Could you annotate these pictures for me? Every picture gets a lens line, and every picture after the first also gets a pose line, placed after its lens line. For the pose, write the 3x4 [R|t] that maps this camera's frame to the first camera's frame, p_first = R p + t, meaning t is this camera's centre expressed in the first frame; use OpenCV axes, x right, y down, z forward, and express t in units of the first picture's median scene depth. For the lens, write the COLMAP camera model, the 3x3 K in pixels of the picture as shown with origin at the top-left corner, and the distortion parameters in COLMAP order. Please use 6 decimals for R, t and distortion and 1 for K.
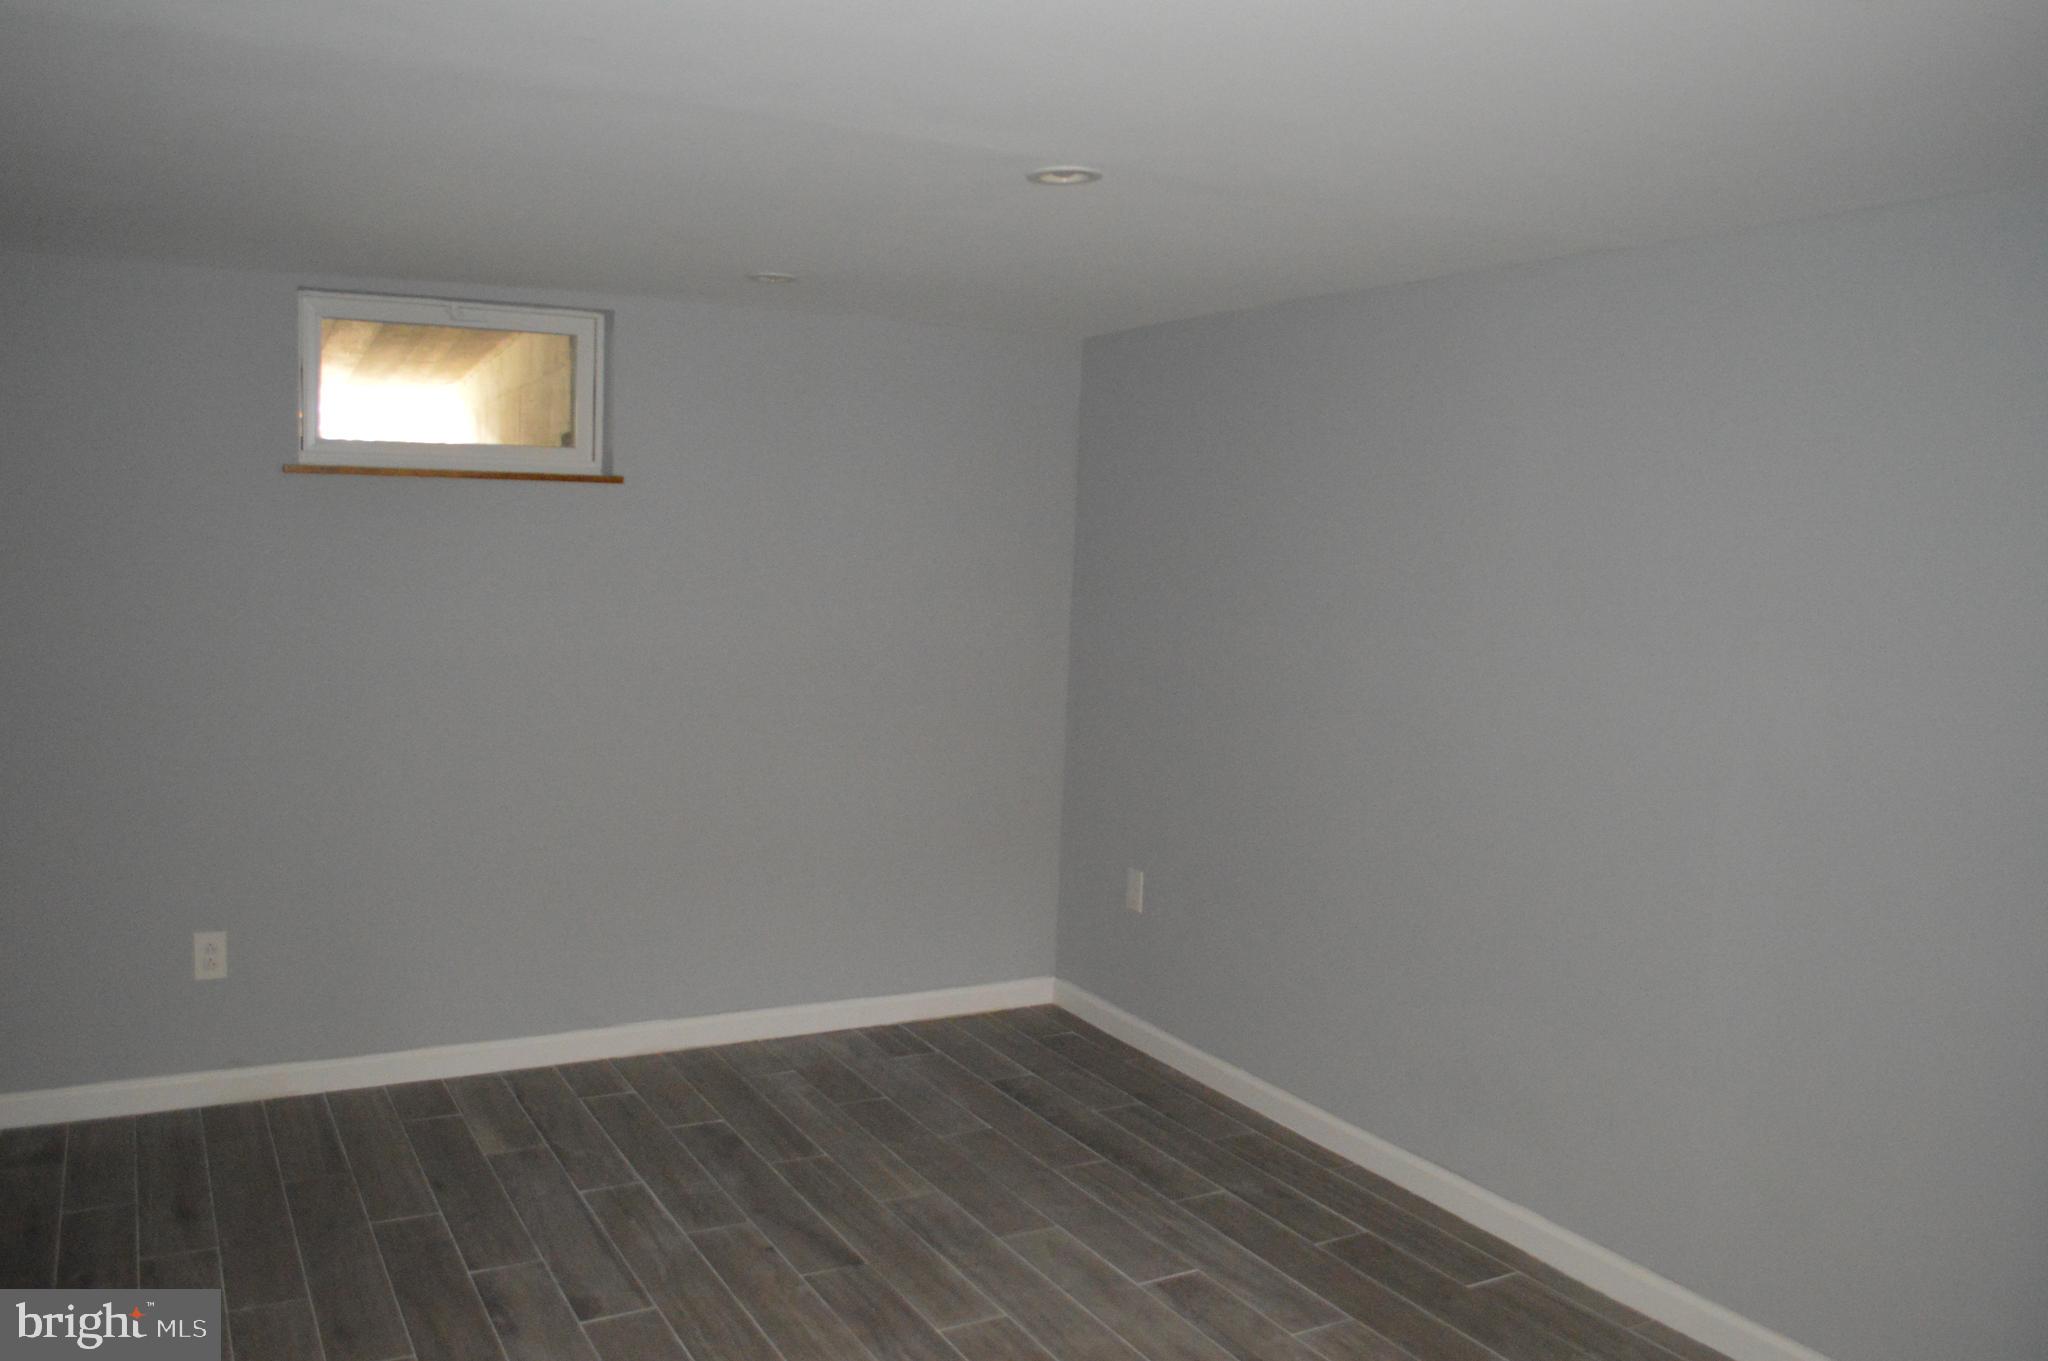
lens RADIAL K [[1640.7, 0, 1018.5], [0, 1640.7, 695.3], [0, 0, 1]] dist [-0.083519, 0.013262]
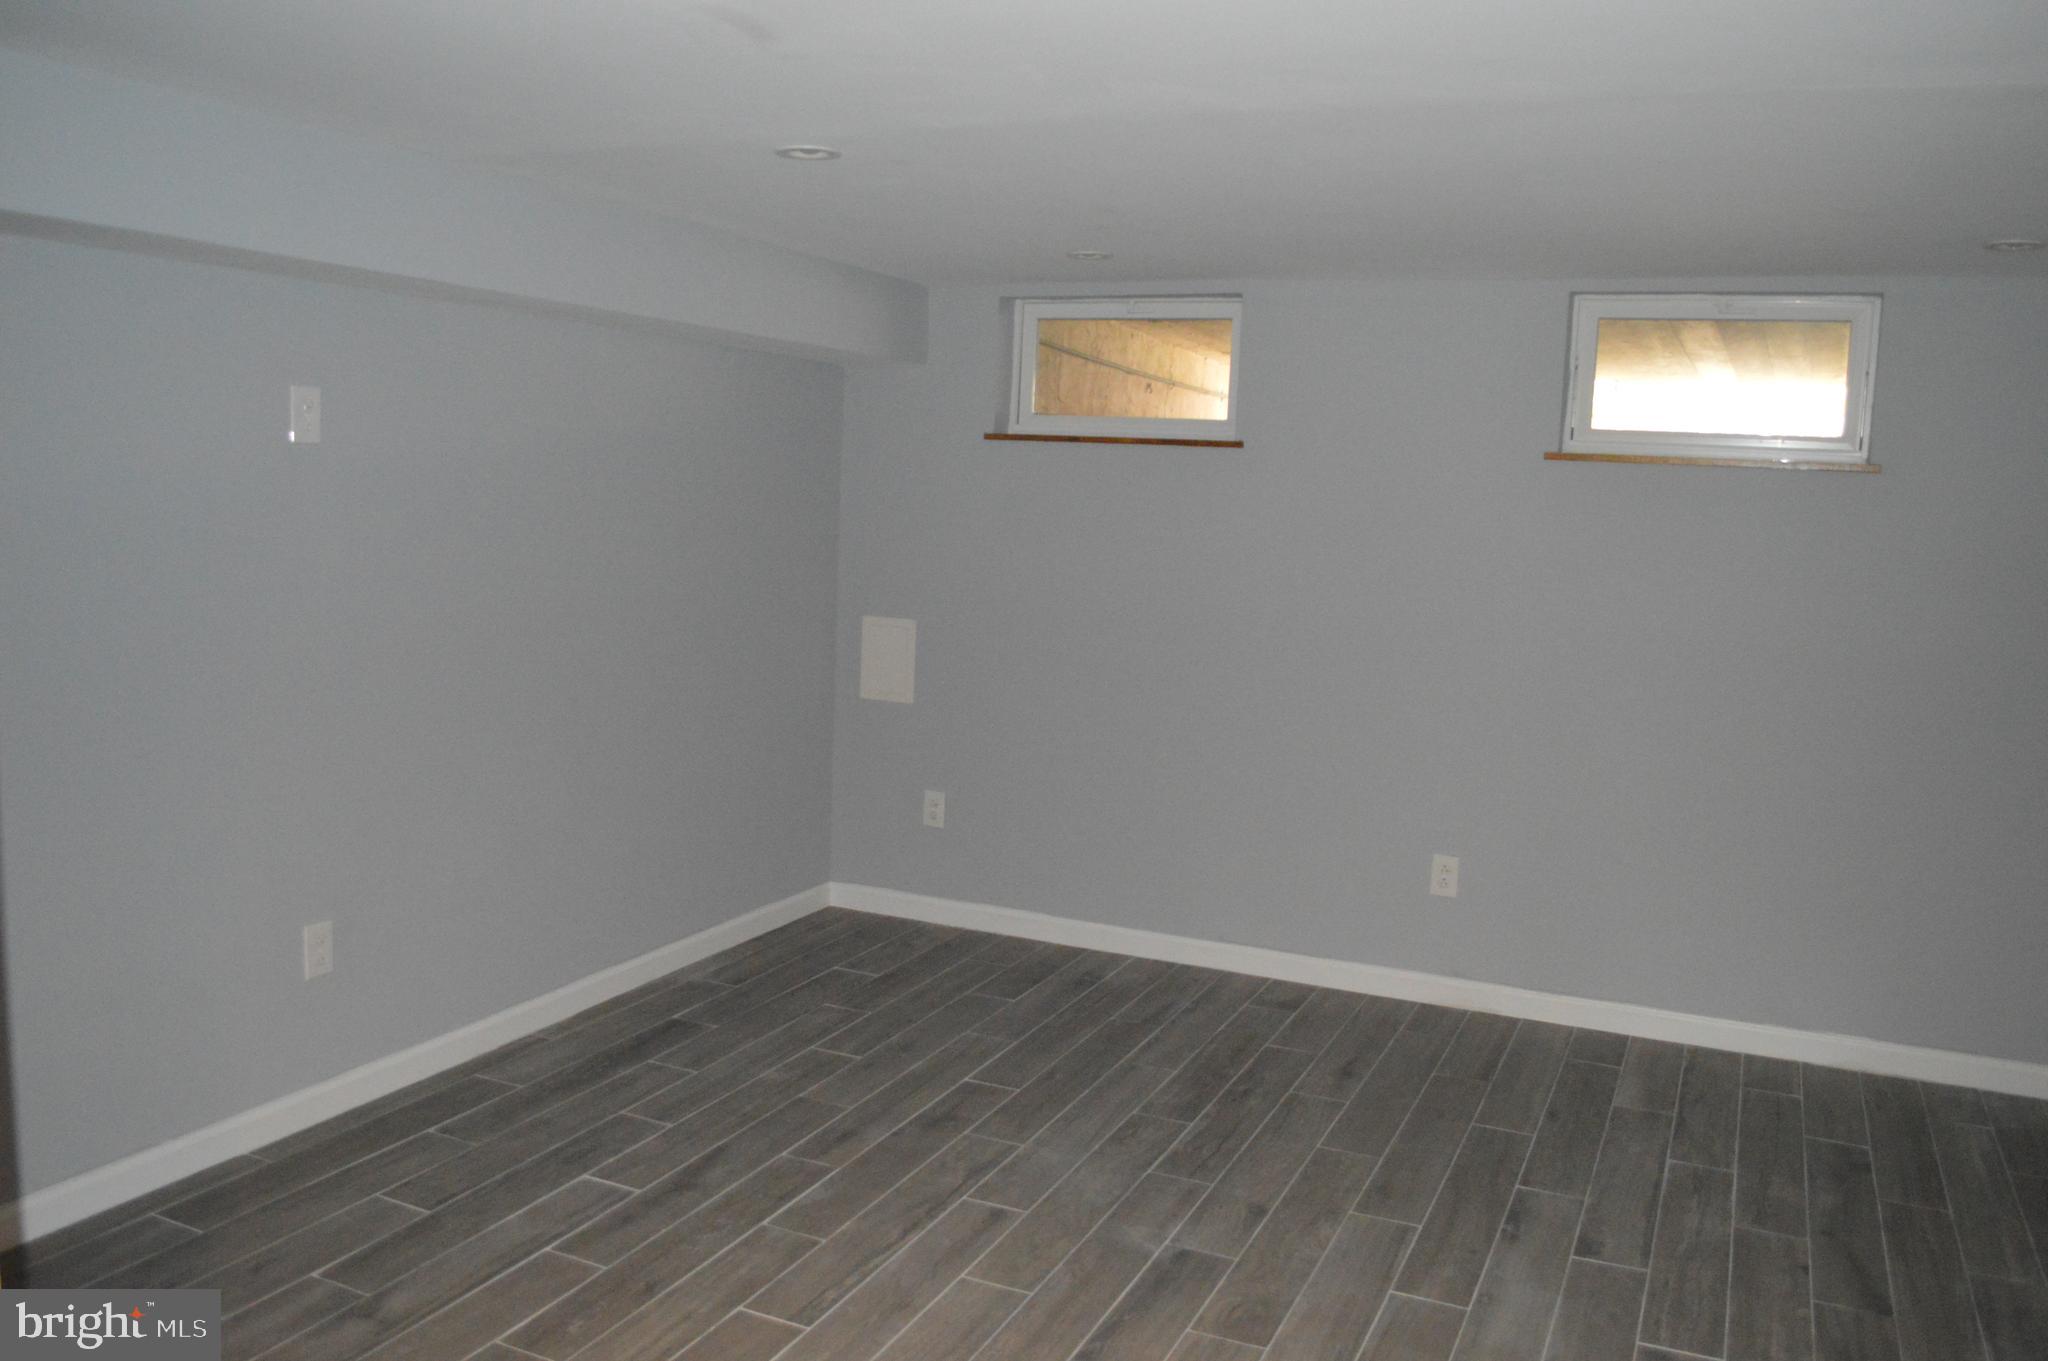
lens RADIAL K [[1640.7, 0, 1025.2], [0, 1640.7, 691.9], [0, 0, 1]] dist [-0.083519, 0.013262]
pose [[0.592789, 0.098531, -0.799308, 0.267699], [-0.101606, 0.993707, 0.047141, 0.005888], [0.798923, 0.053269, 0.599070, 0.047879]]
